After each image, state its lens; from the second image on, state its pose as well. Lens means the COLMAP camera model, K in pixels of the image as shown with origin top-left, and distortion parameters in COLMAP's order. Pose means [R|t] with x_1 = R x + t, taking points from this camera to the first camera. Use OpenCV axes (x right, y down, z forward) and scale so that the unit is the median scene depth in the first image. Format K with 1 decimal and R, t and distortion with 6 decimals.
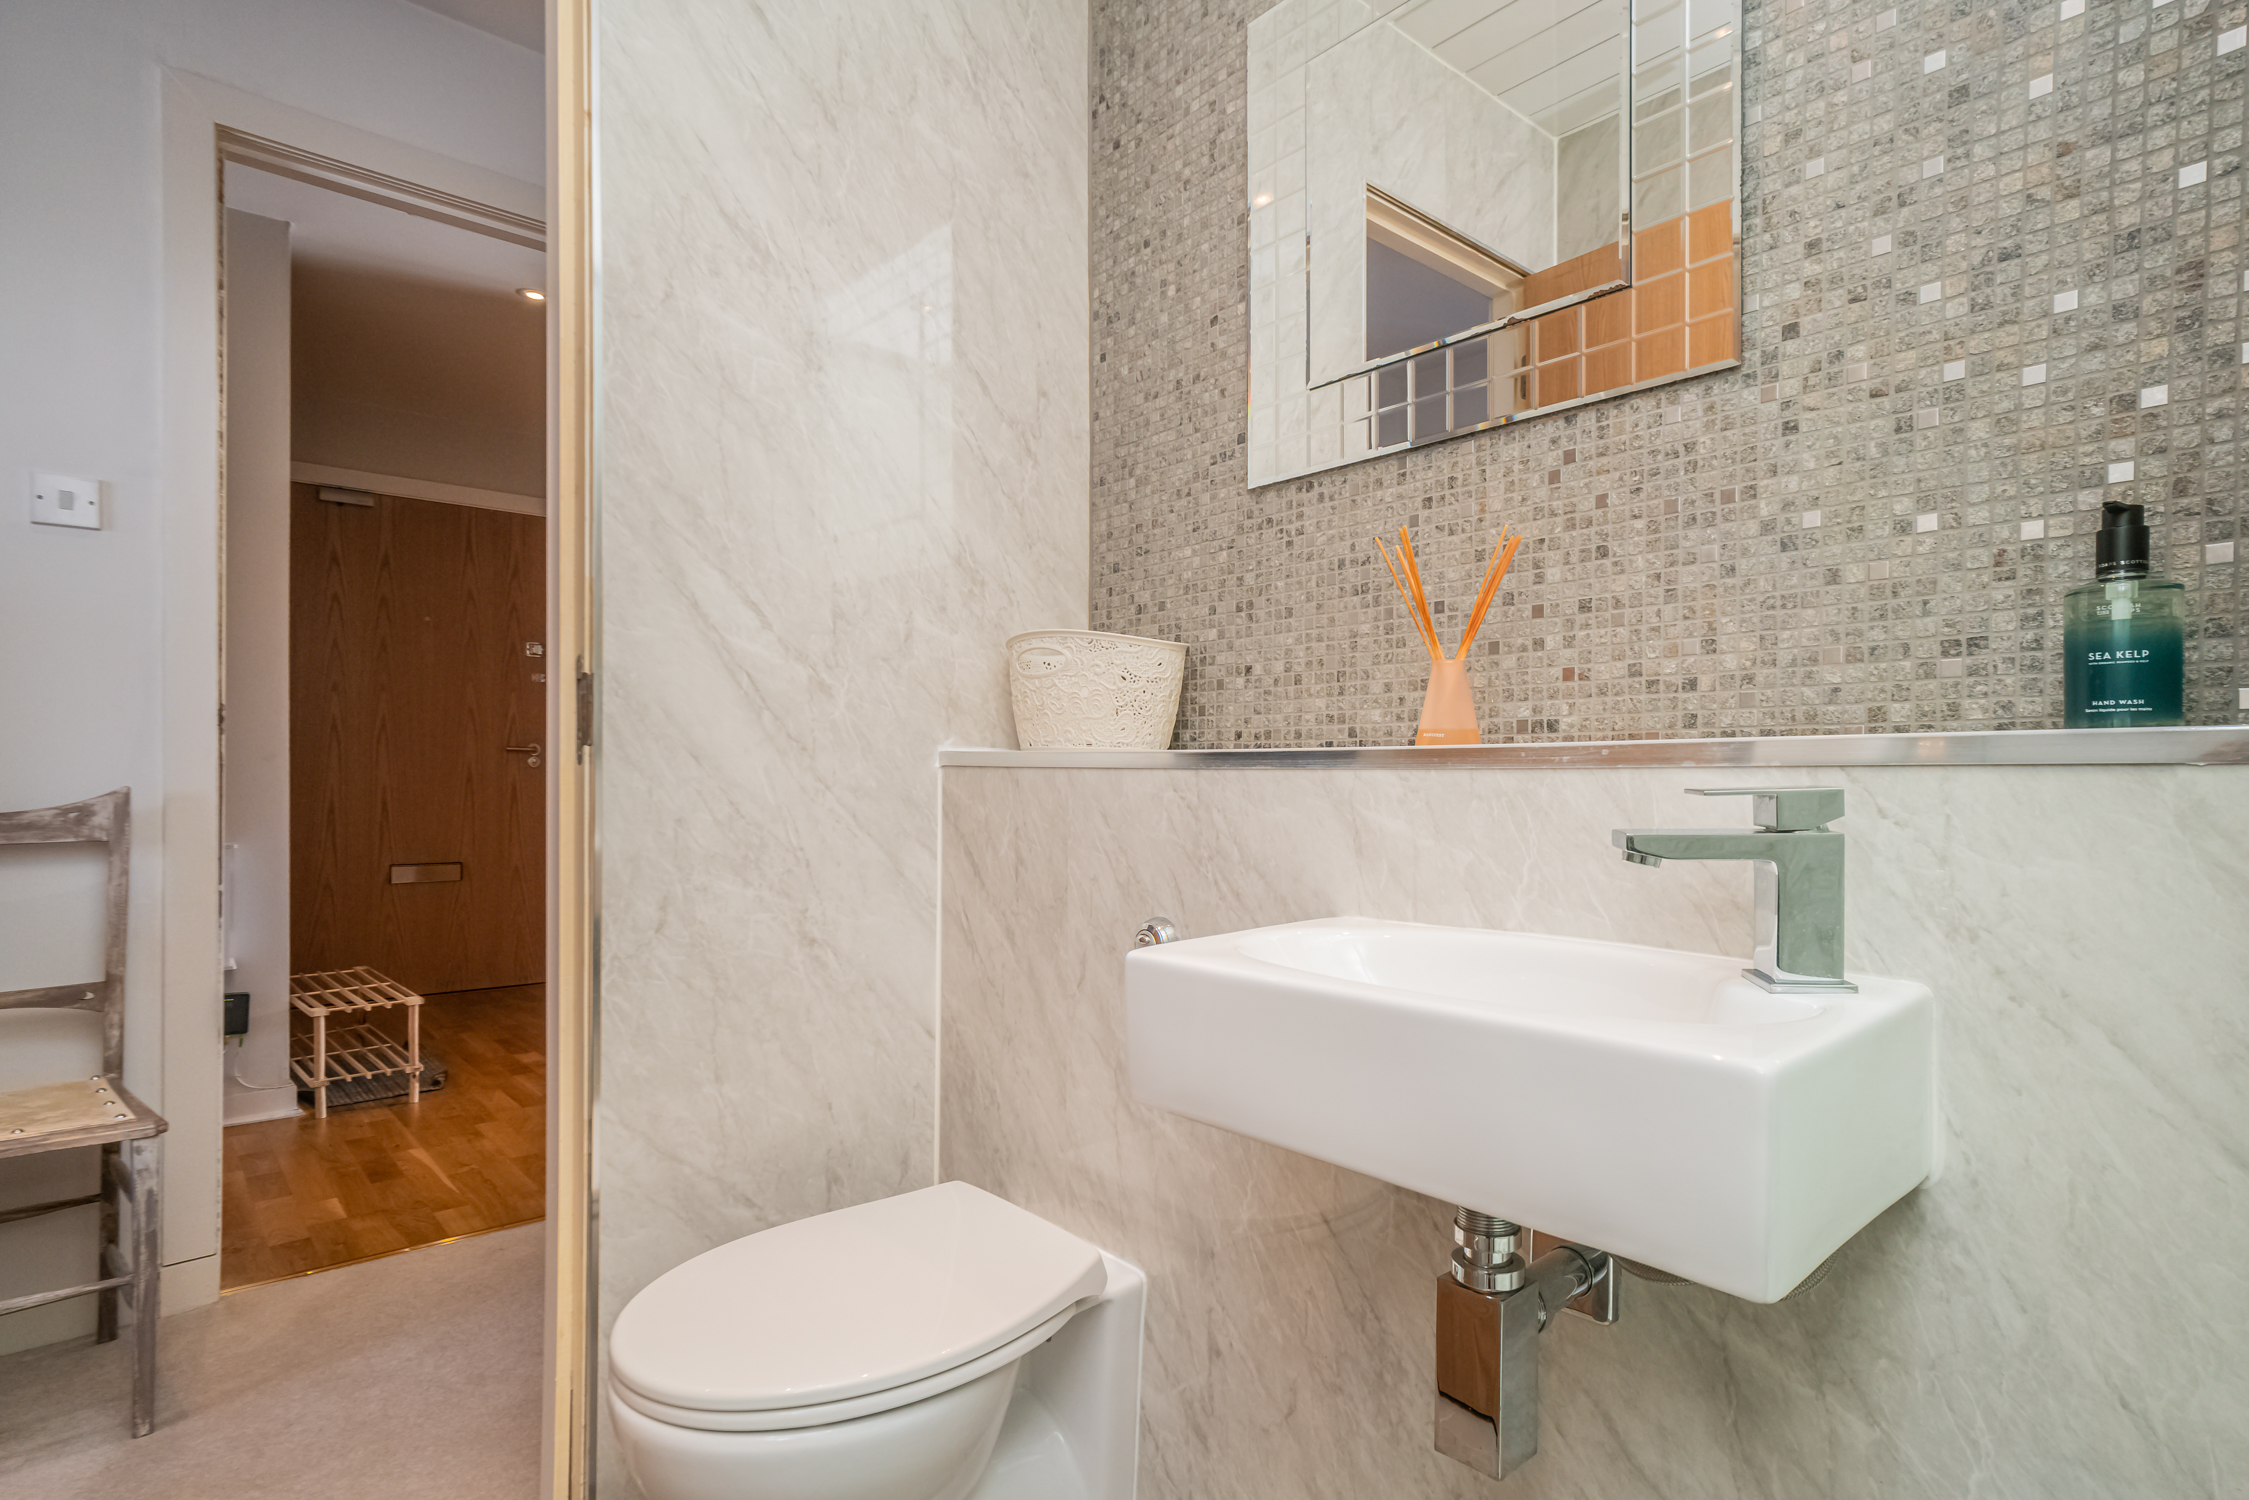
lens RADIAL K [[1156.6, 0, 1135.5], [0, 1156.6, 779.6], [0, 0, 1]] dist [-0.005728, 0.006720]
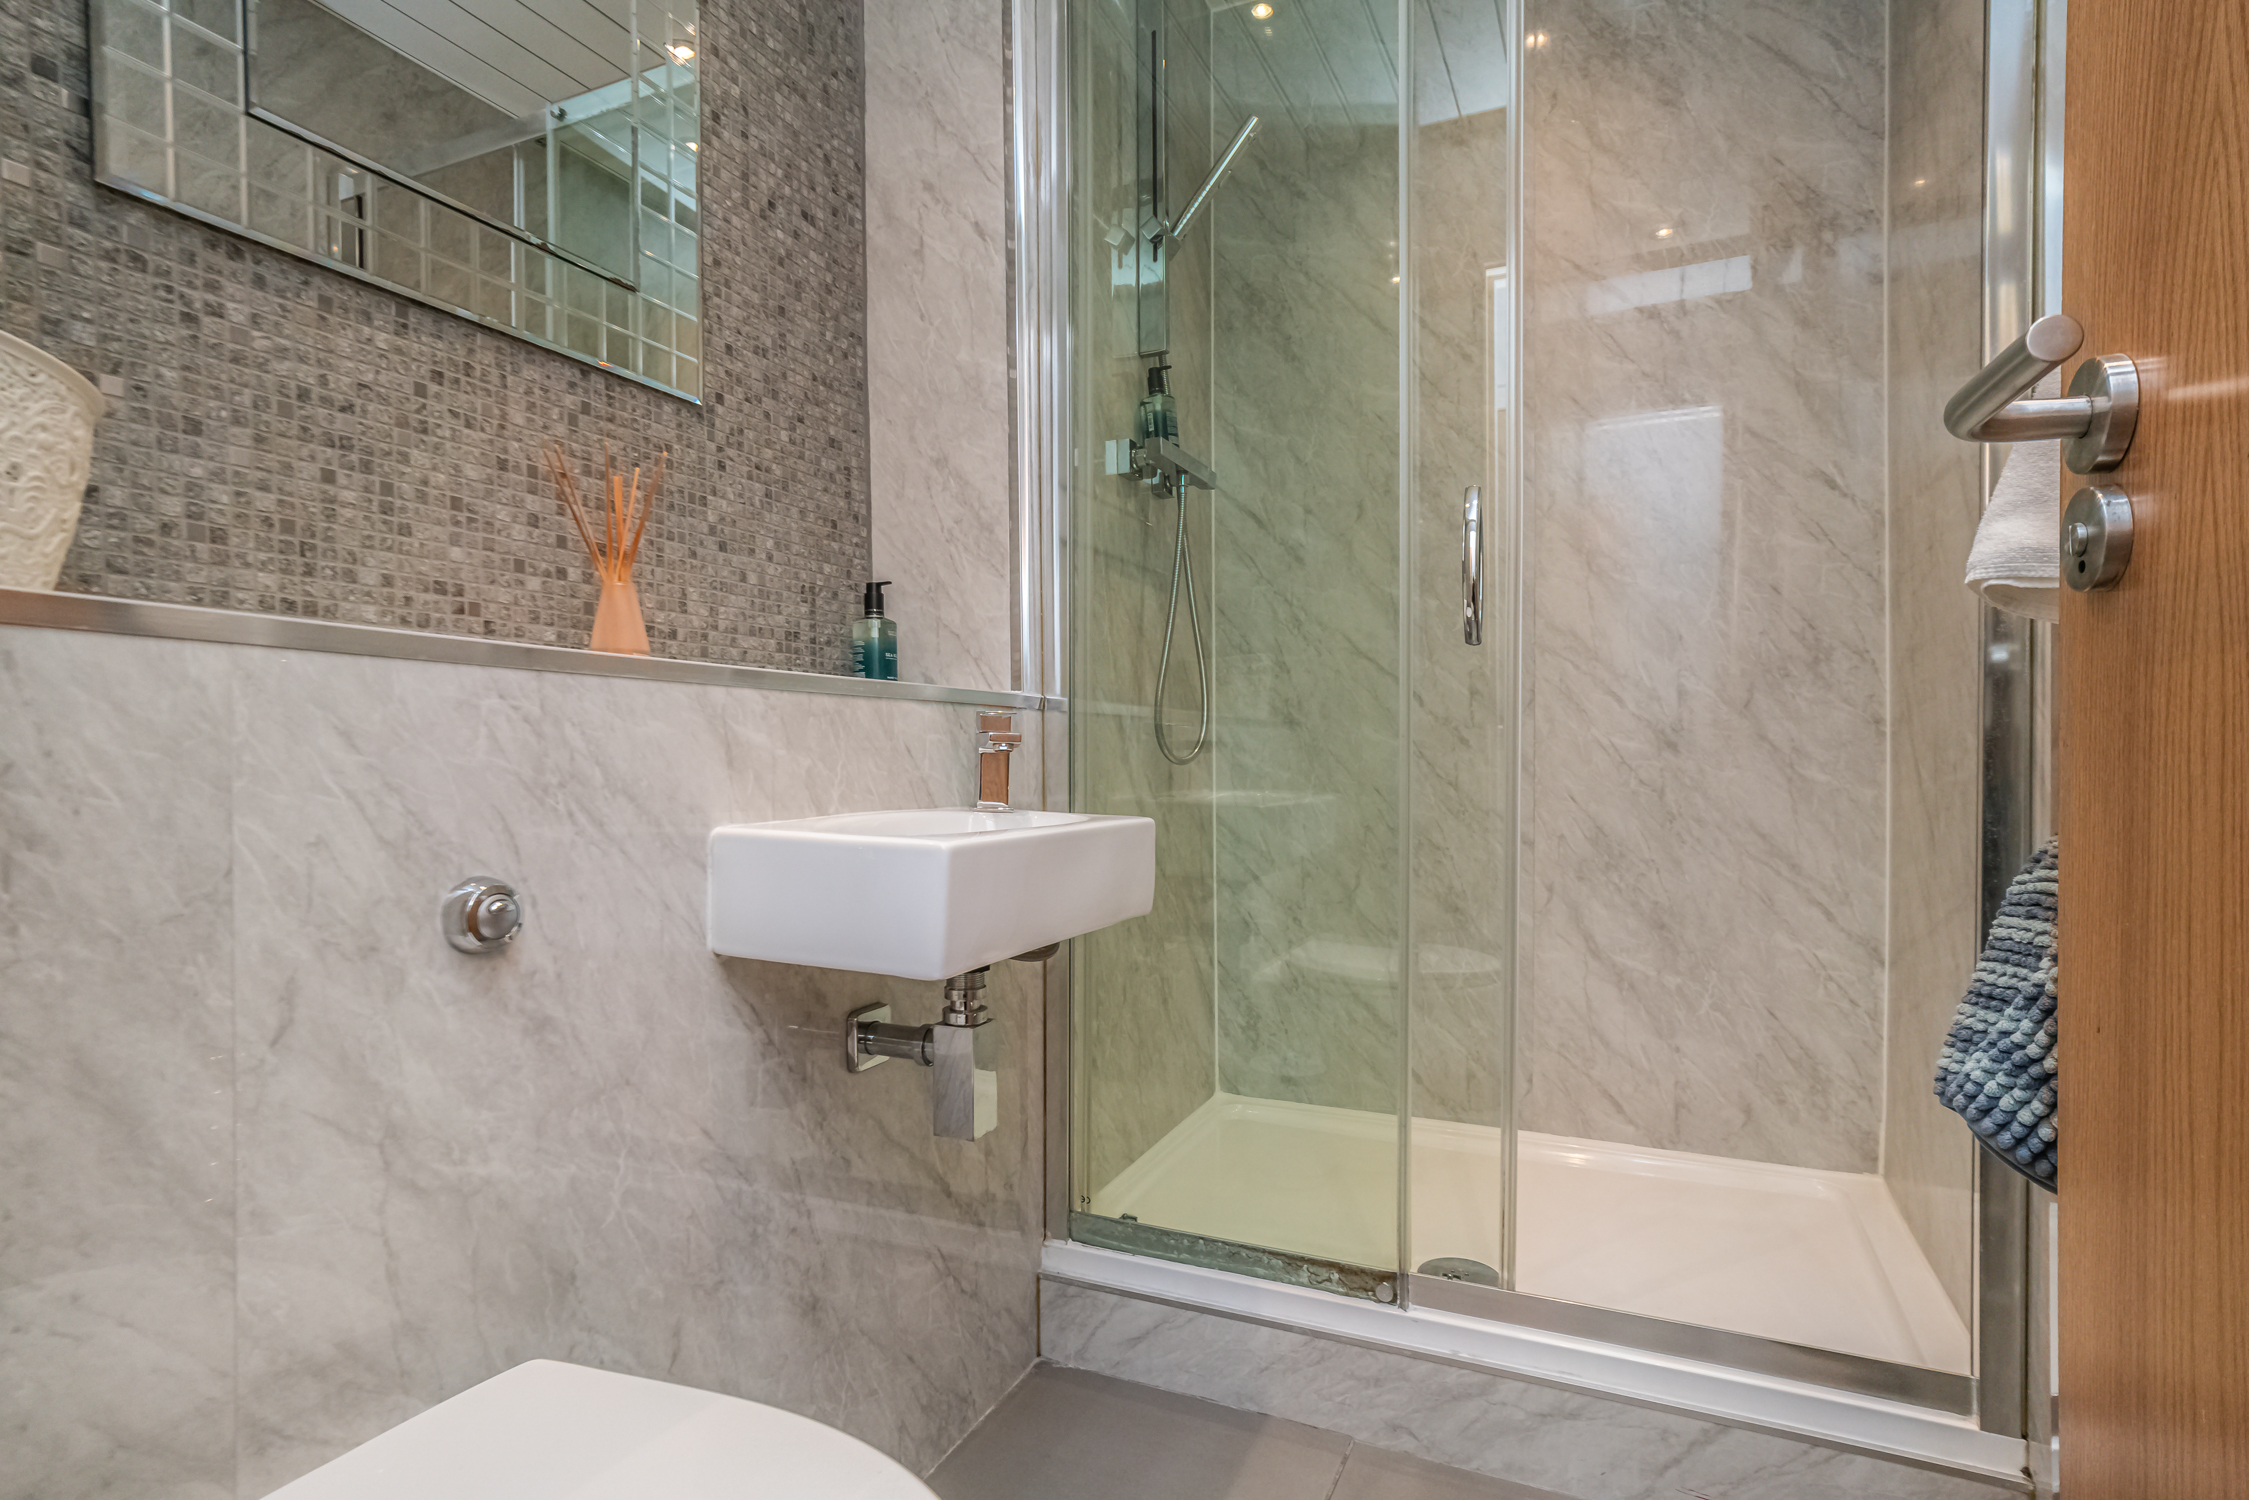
lens RADIAL K [[1156.6, 0, 1125.4], [0, 1156.6, 760.5], [0, 0, 1]] dist [-0.005728, 0.006720]
pose [[-0.415865, -0.003062, 0.909421, -0.785610], [0.004712, 0.999974, 0.005521, 0.046796], [-0.909414, 0.006581, -0.415840, 0.941452]]
